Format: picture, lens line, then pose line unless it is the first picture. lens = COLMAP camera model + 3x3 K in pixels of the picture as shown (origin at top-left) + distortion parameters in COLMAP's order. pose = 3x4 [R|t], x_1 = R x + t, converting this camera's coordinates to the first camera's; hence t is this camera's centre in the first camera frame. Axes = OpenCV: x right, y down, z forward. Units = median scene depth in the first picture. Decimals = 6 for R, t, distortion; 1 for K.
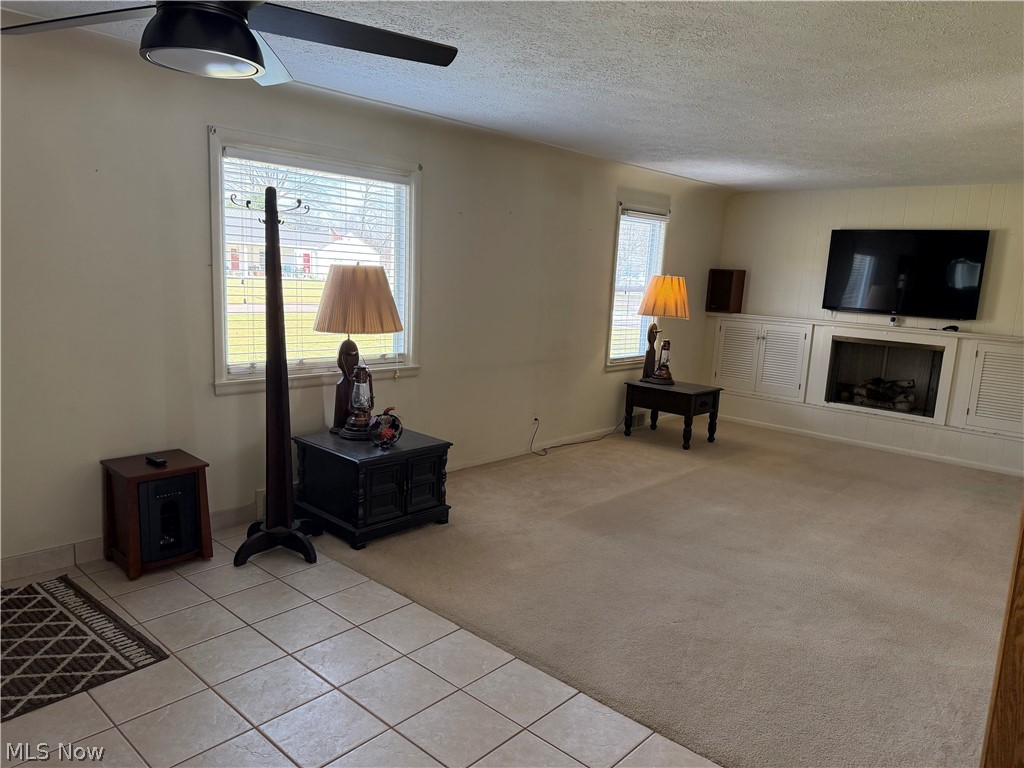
lens RADIAL K [[716.9, 0, 512.0], [0, 716.9, 384.0], [0, 0, 1]] dist [0.093379, -0.093868]
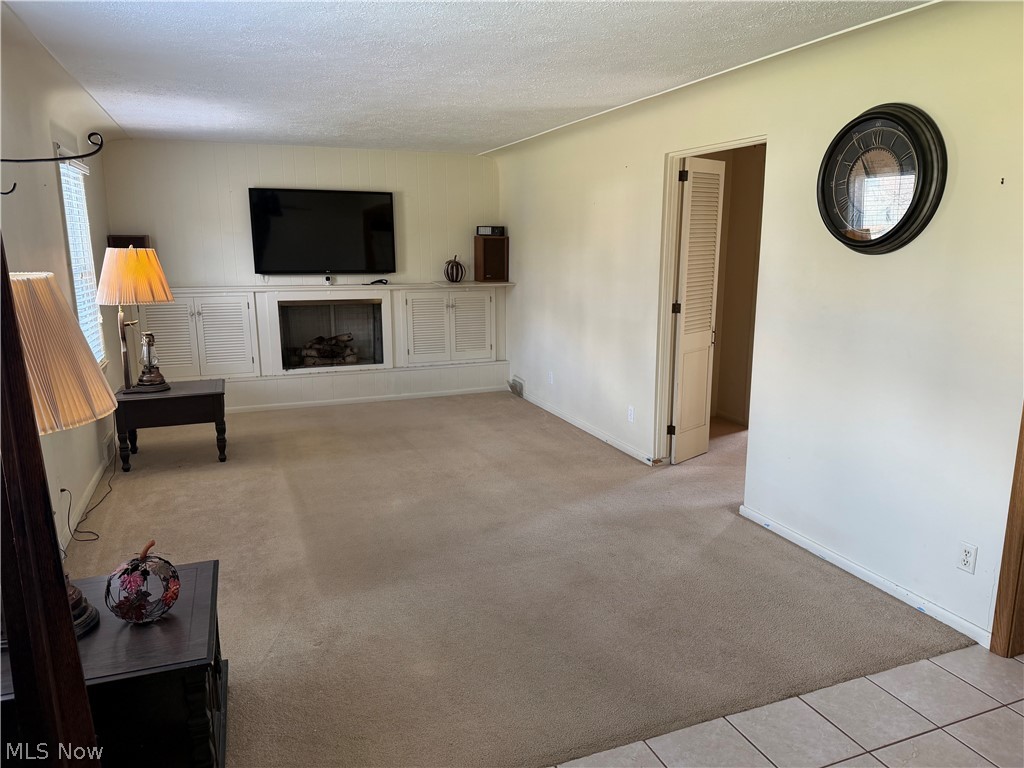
lens RADIAL K [[716.9, 0, 512.0], [0, 716.9, 384.0], [0, 0, 1]] dist [0.093379, -0.093868]
pose [[0.438170, -0.227513, 0.869623, -0.471170], [0.167081, 0.971194, 0.169901, -0.120815], [-0.883228, 0.070852, 0.463561, 0.500746]]
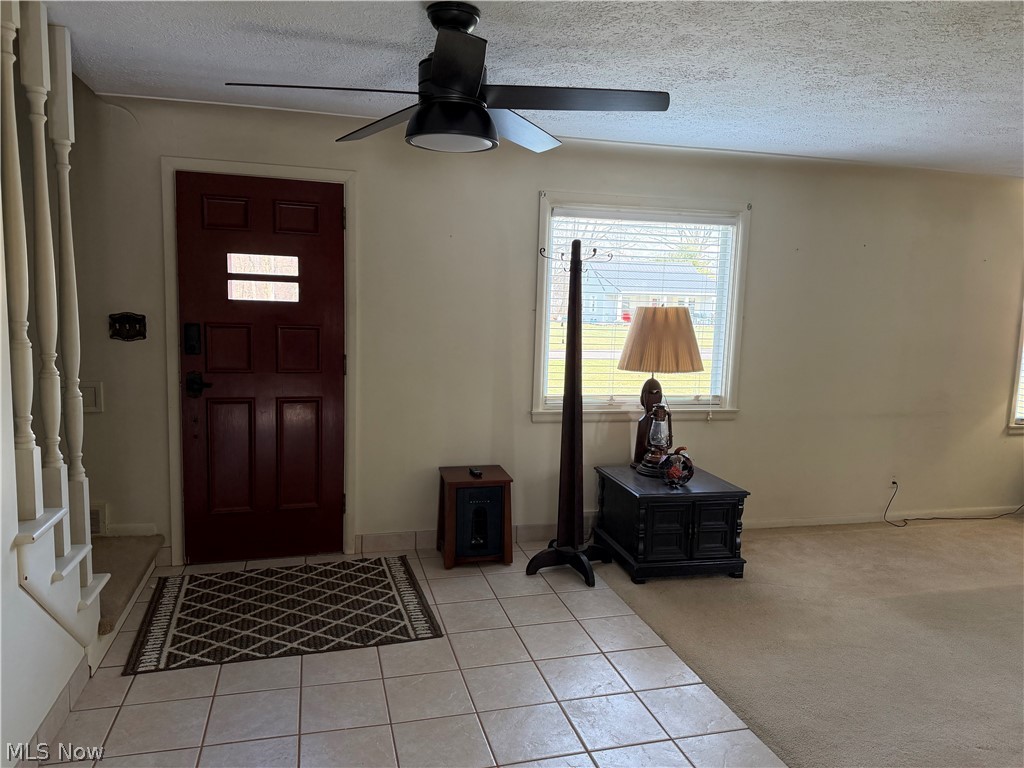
lens RADIAL K [[714.2, 0, 512.0], [0, 714.2, 384.0], [0, 0, 1]] dist [0.172966, -0.248818]
pose [[0.846884, 0.042985, -0.530038, 0.152064], [-0.076268, 0.996241, -0.041066, 0.003999], [0.526281, 0.075203, 0.846979, 0.020950]]
